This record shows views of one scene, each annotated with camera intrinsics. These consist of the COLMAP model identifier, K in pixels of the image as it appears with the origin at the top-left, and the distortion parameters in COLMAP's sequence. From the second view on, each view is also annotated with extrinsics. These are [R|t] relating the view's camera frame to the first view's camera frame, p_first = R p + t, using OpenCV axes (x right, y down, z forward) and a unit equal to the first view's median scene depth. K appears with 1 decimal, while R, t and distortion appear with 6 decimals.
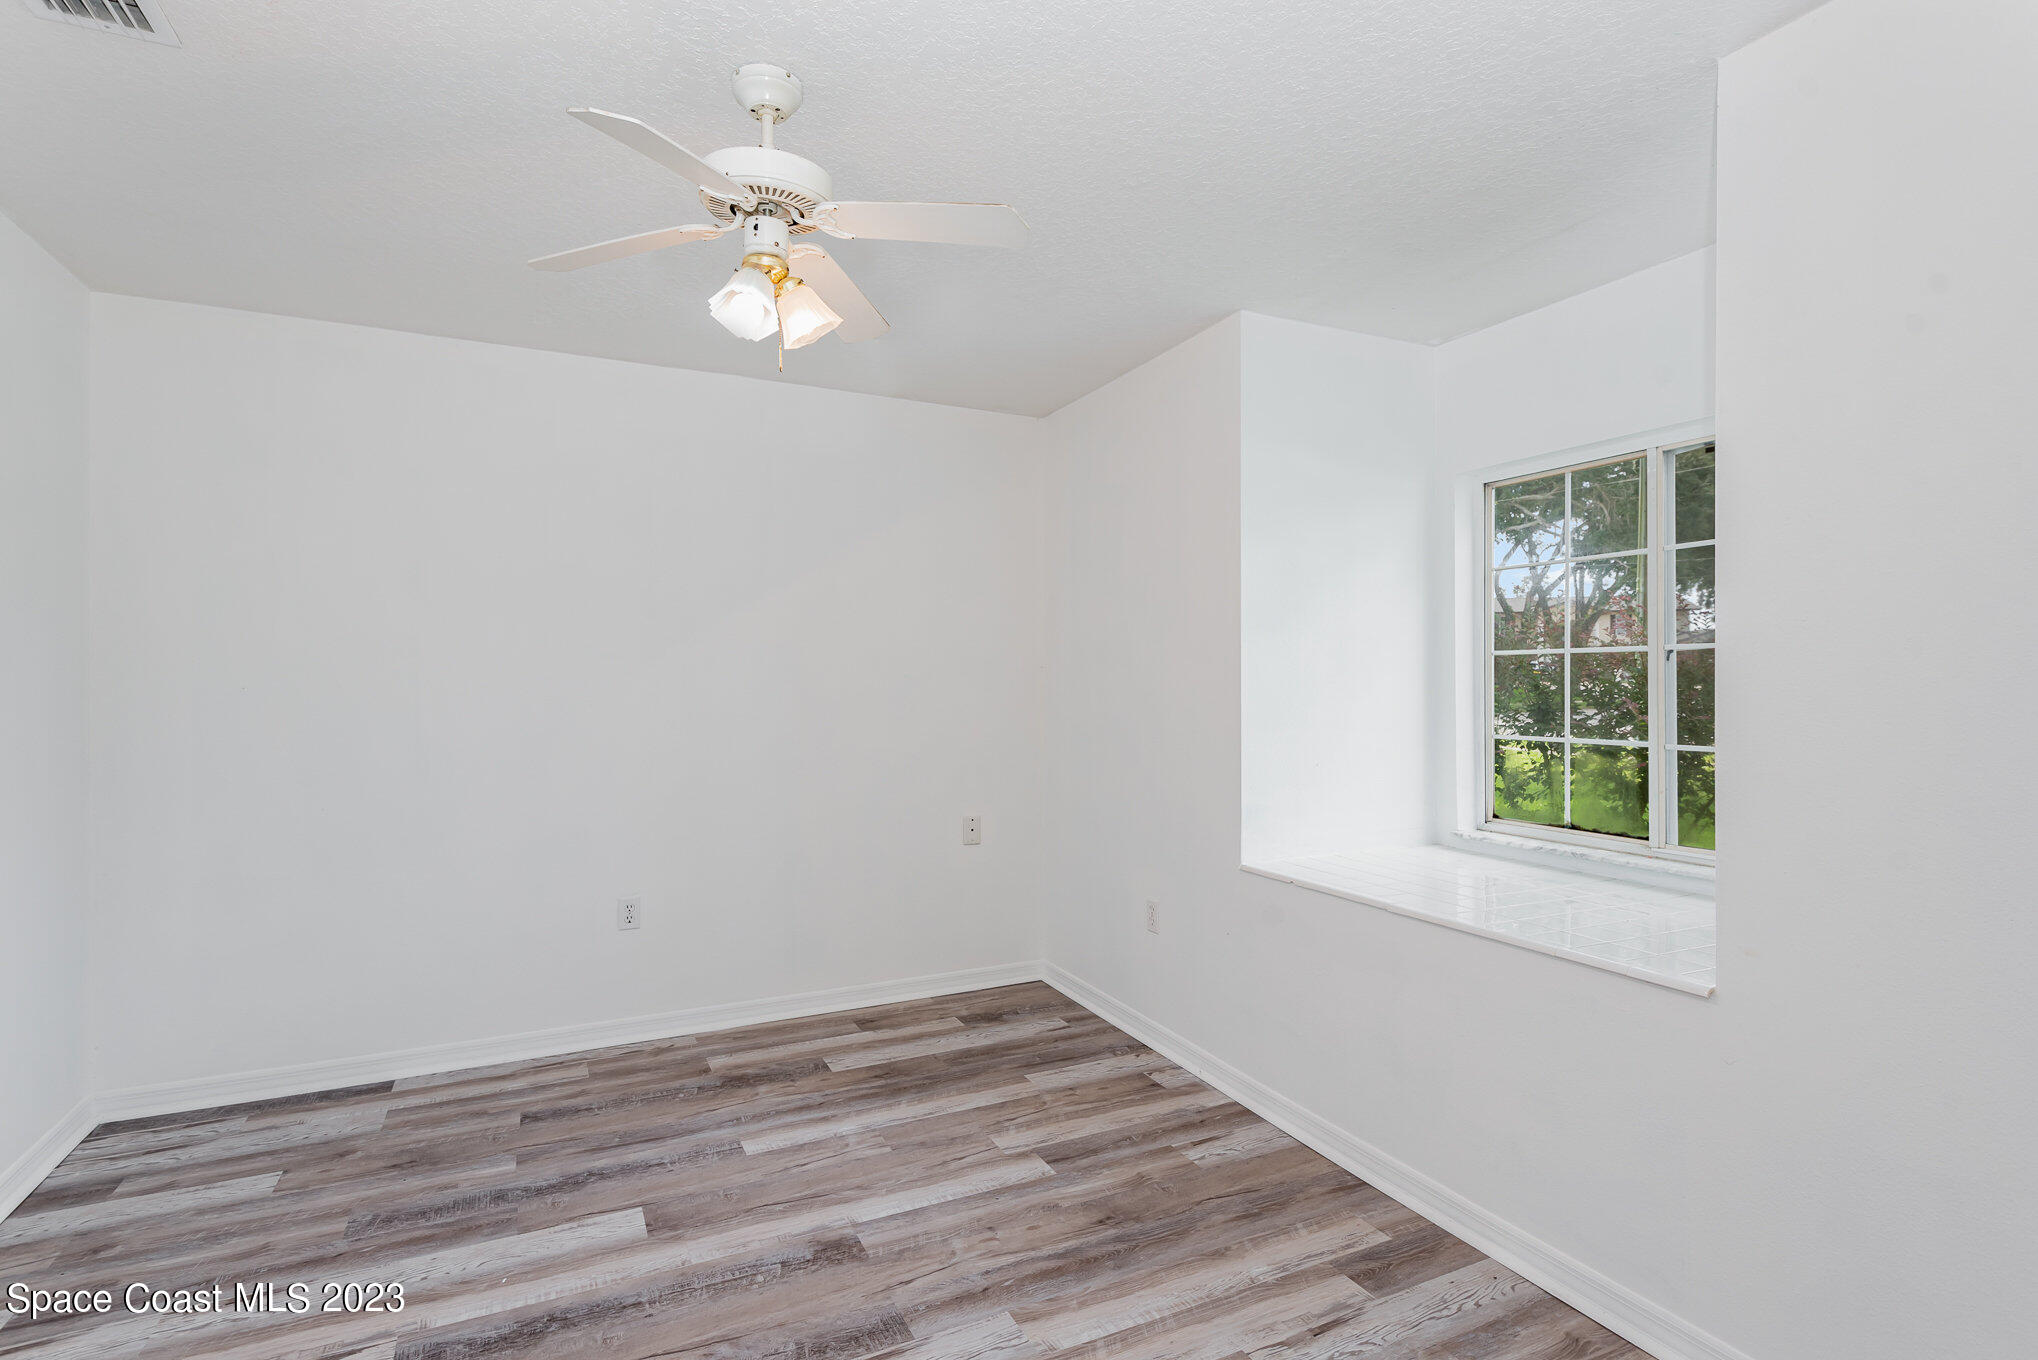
lens RADIAL K [[984.3, 0, 1017.0], [0, 984.3, 672.8], [0, 0, 1]] dist [-0.001187, -0.000406]
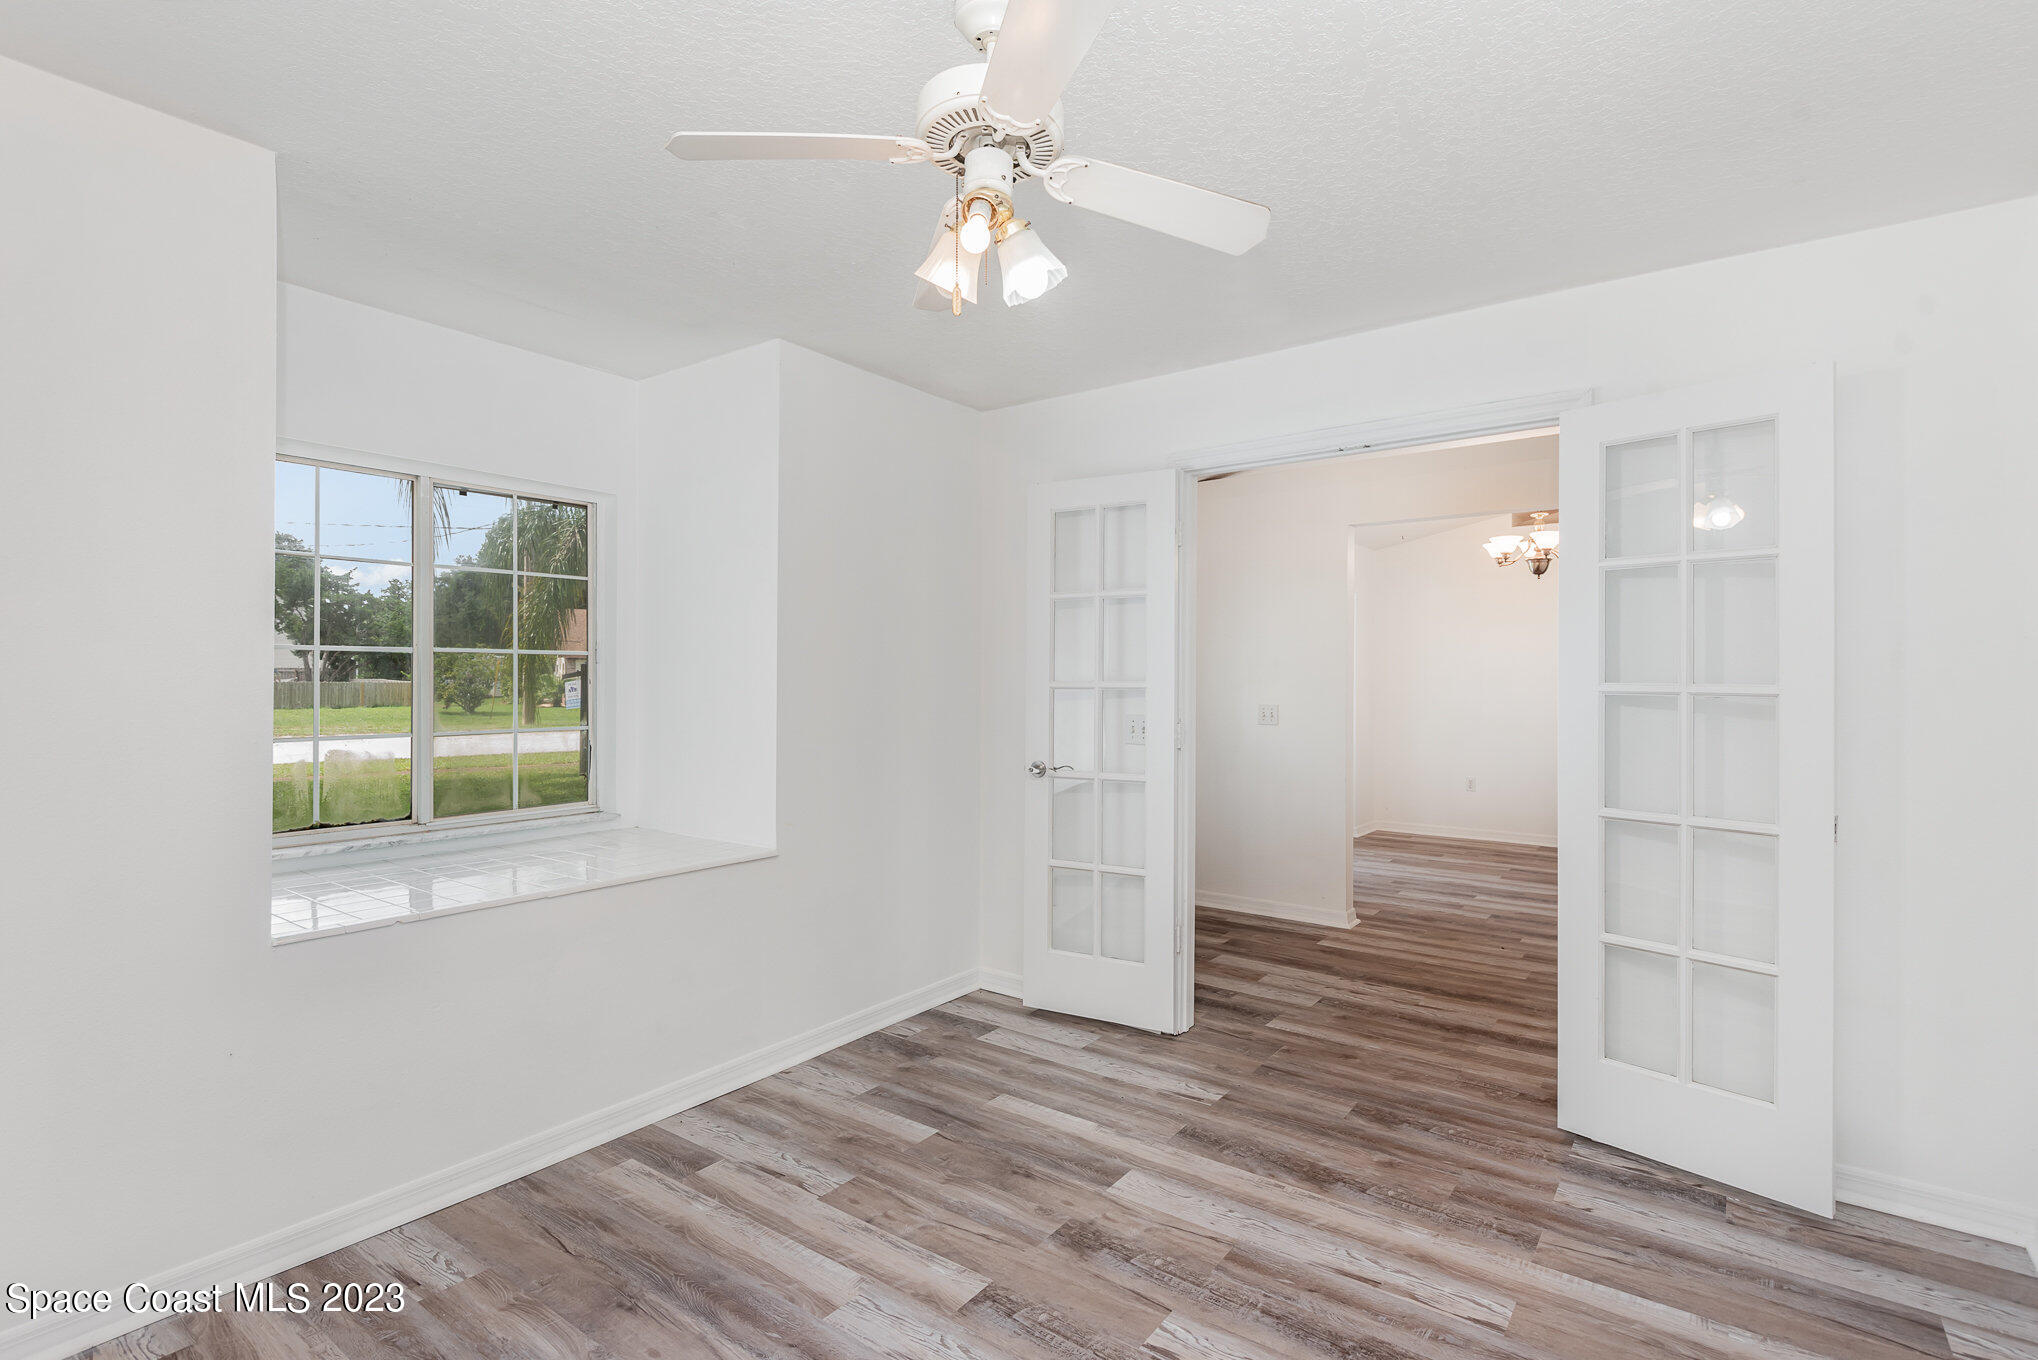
lens RADIAL K [[984.3, 0, 1019.3], [0, 984.3, 682.4], [0, 0, 1]] dist [-0.001187, -0.000406]
pose [[-0.460776, -0.004118, 0.887507, -0.856458], [-0.003501, 0.999990, 0.002822, 0.009859], [-0.887510, -0.001807, -0.460786, 1.132663]]
